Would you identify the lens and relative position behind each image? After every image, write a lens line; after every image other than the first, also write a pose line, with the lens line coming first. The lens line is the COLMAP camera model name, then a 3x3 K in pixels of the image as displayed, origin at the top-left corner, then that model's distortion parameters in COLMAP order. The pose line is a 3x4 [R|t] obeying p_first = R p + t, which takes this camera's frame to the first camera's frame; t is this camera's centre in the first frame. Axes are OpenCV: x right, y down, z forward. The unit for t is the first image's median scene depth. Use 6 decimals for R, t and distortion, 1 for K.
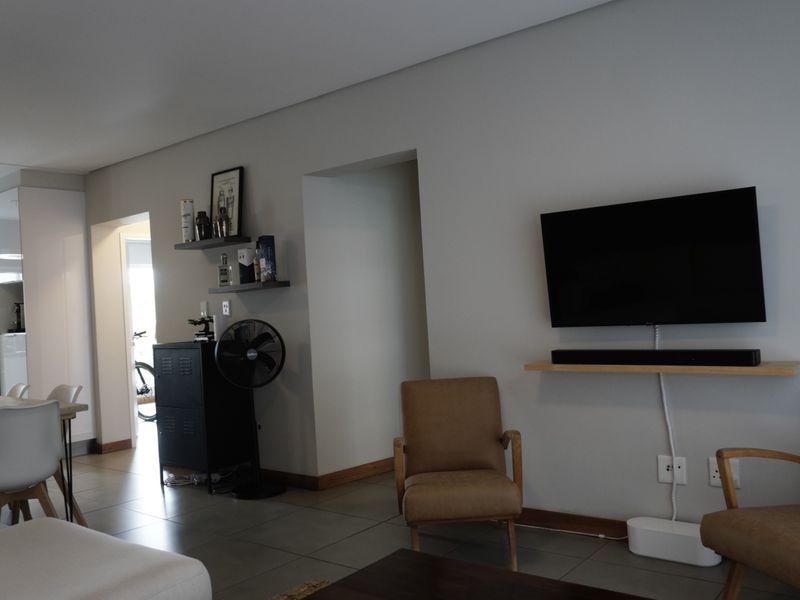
lens RADIAL K [[710.3, 0, 400.0], [0, 710.3, 300.0], [0, 0, 1]] dist [-0.022227, 0.002413]
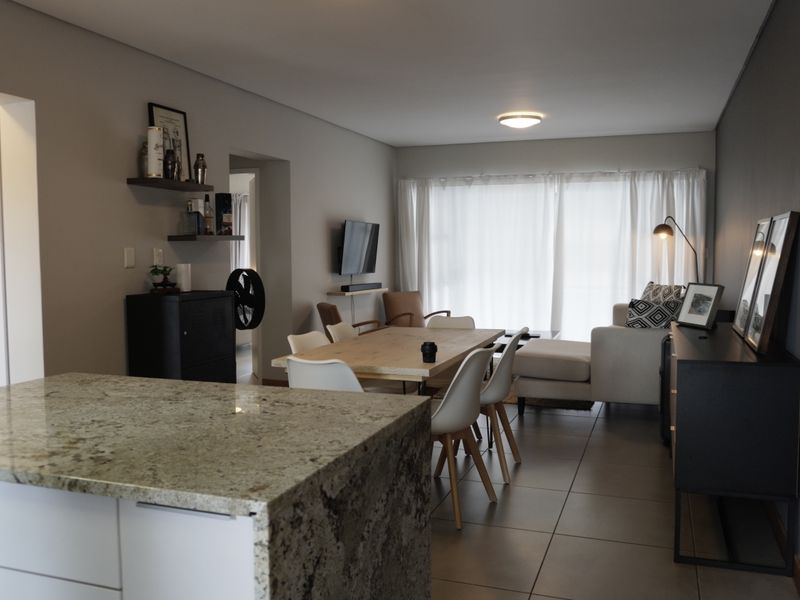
lens RADIAL K [[710.3, 0, 400.0], [0, 710.3, 300.0], [0, 0, 1]] dist [-0.022227, 0.002413]
pose [[-0.270459, -0.027462, 0.962340, -1.261975], [-0.029233, 0.999366, 0.020303, 0.044789], [-0.962287, -0.022641, -0.271091, 0.969758]]
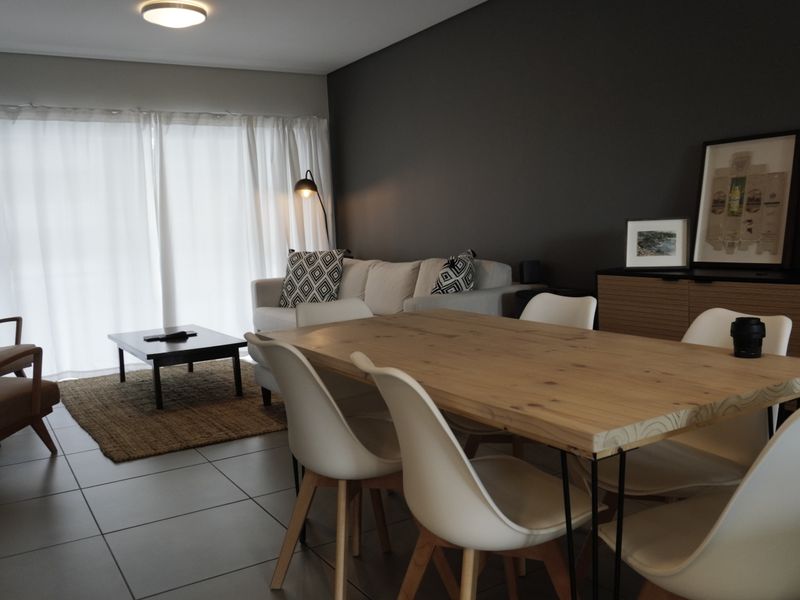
lens RADIAL K [[745.9, 0, 398.3], [0, 745.9, 294.0], [0, 0, 1]] dist [-0.000985, 0.015999]
pose [[-0.913661, 0.044293, 0.404057, -0.643371], [0.065409, 0.997112, 0.038600, 0.060576], [-0.401180, 0.061696, -0.913919, 1.180519]]
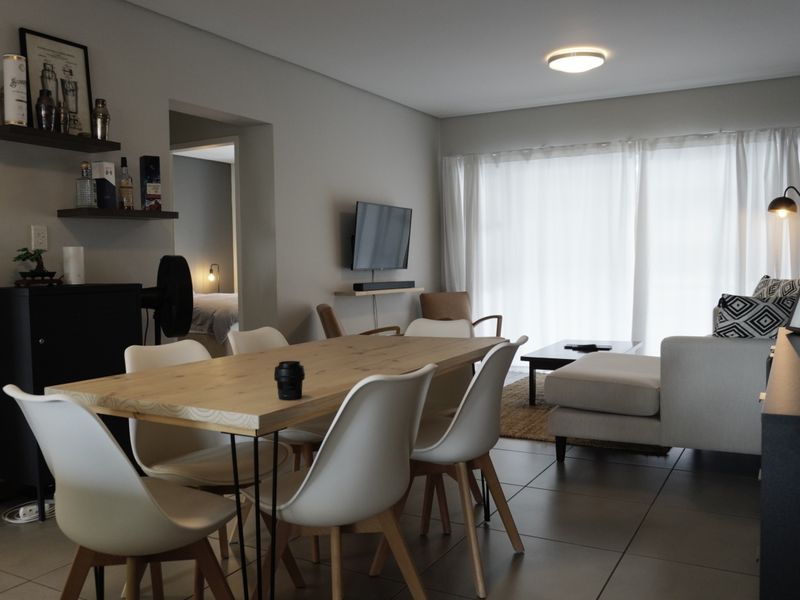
lens RADIAL K [[710.3, 0, 400.0], [0, 710.3, 300.0], [0, 0, 1]] dist [-0.022227, 0.002413]
pose [[-0.115109, -0.015087, 0.993238, -0.996572], [-0.024697, 0.999619, 0.012322, 0.059761], [-0.993046, -0.023112, -0.115438, 0.749243]]
